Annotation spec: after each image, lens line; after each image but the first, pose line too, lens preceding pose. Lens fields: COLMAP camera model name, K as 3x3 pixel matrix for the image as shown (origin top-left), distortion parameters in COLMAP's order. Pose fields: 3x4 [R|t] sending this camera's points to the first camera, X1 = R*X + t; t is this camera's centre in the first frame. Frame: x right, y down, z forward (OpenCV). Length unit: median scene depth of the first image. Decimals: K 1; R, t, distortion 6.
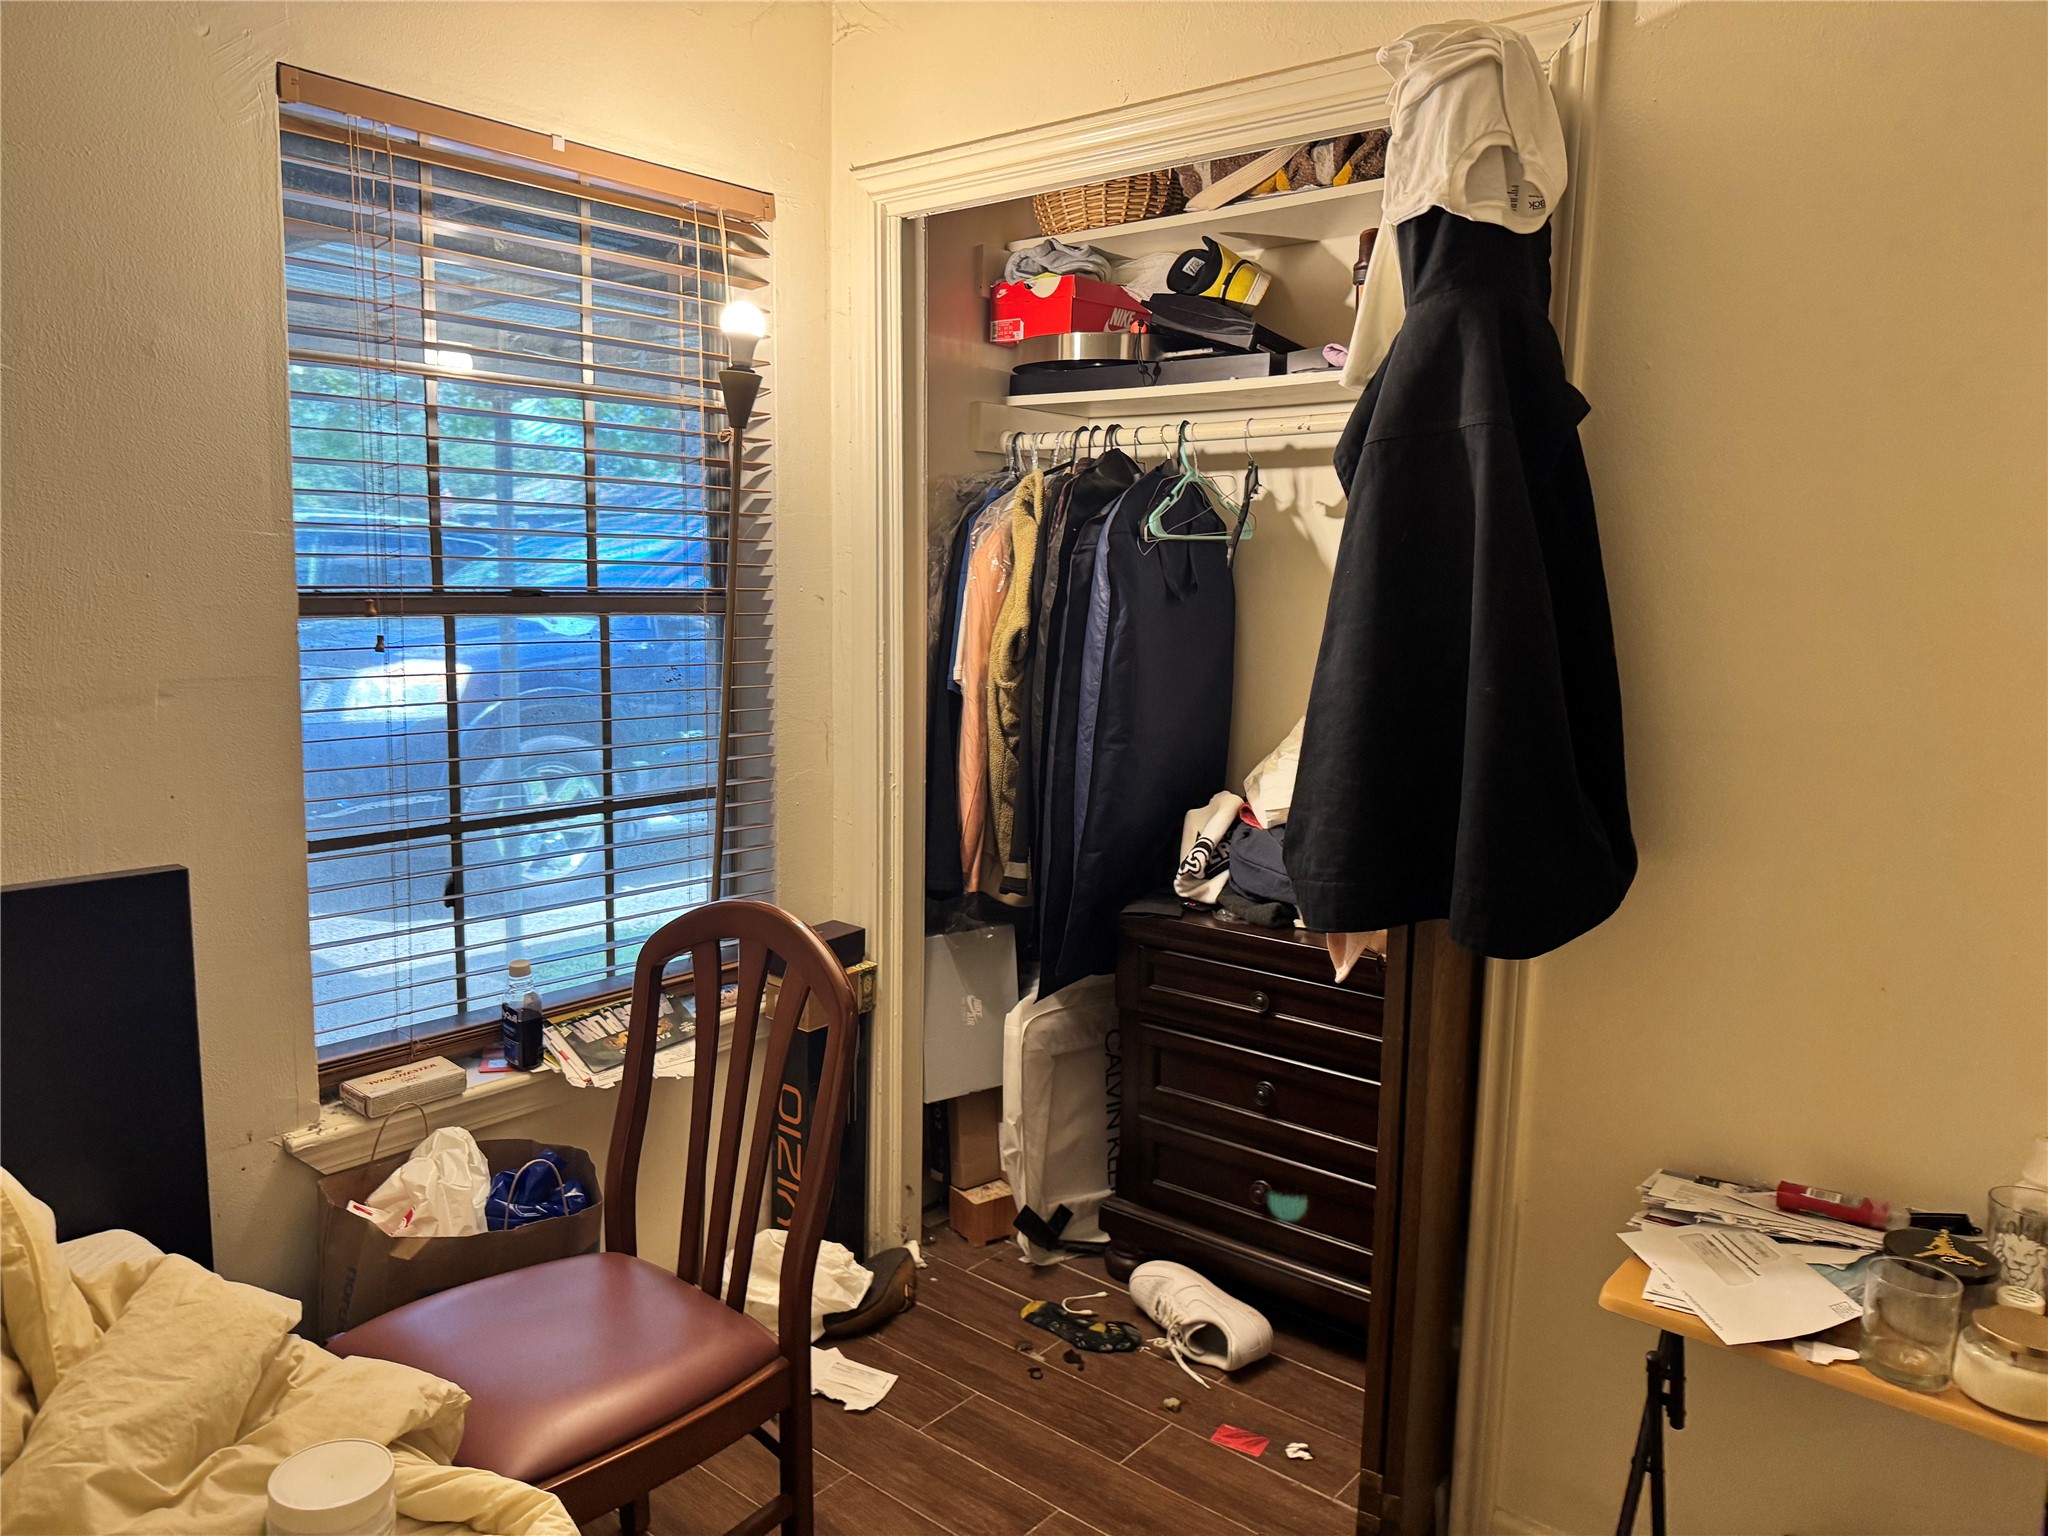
lens RADIAL K [[1462.8, 0, 1022.6], [0, 1462.8, 769.4], [0, 0, 1]] dist [0.027561, -0.029421]
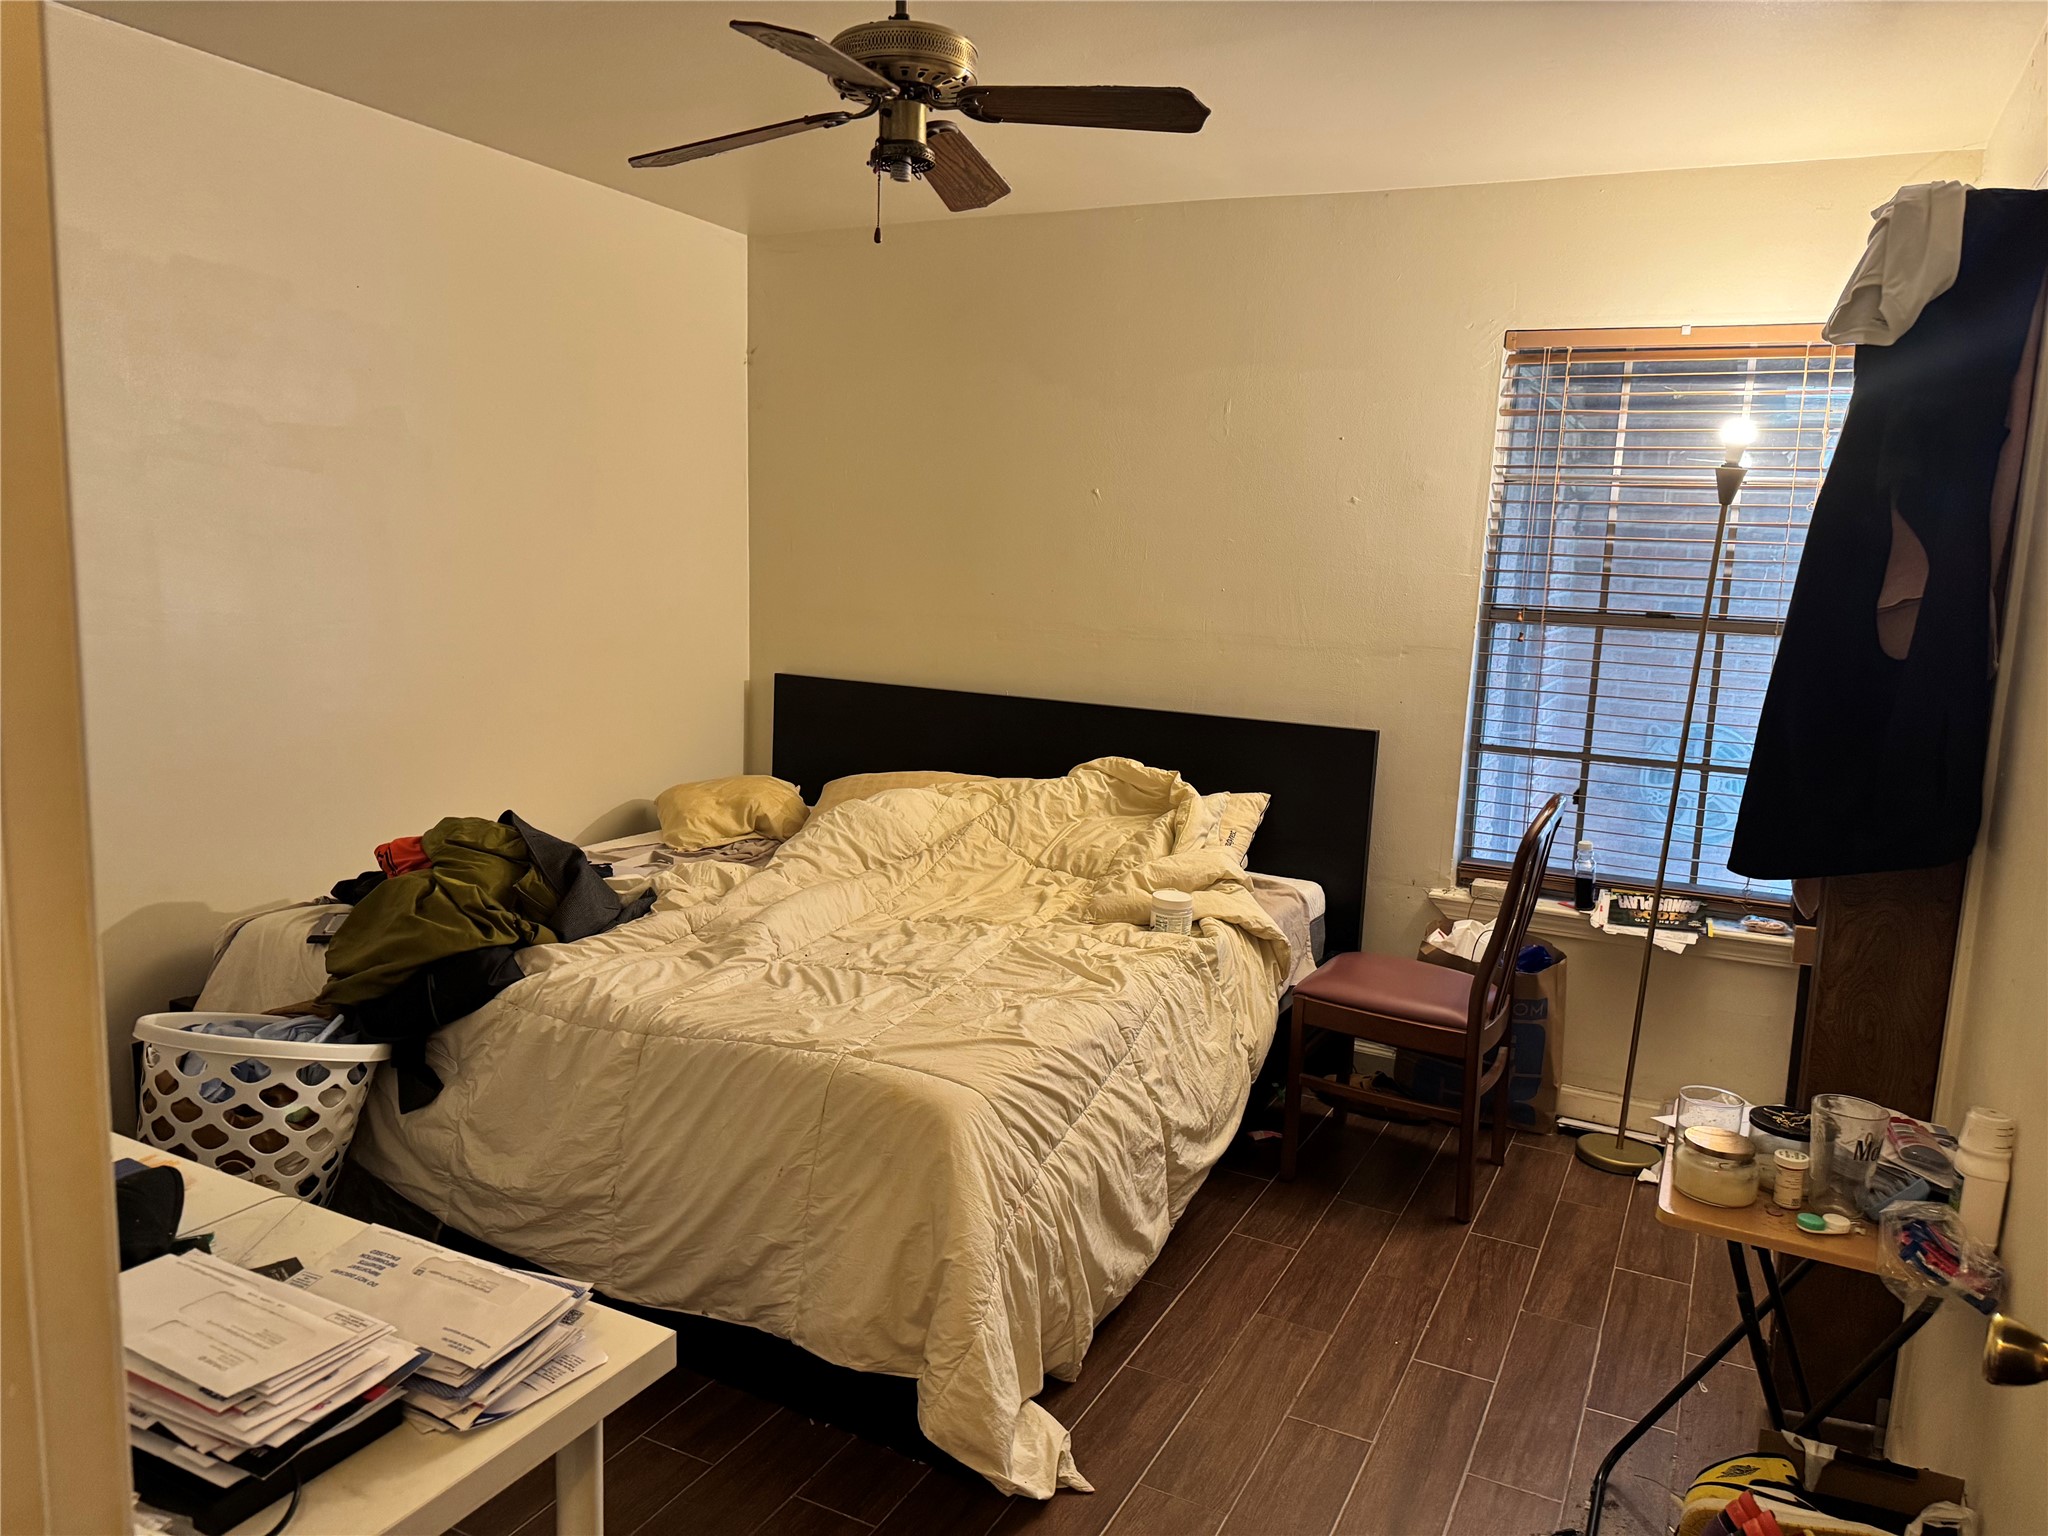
lens RADIAL K [[1462.8, 0, 1025.7], [0, 1462.8, 767.1], [0, 0, 1]] dist [0.027561, -0.029421]
pose [[0.235999, 0.147471, -0.960498, 1.126837], [-0.158963, 0.980962, 0.111555, -0.033639], [0.958663, 0.126357, 0.254948, -0.008558]]
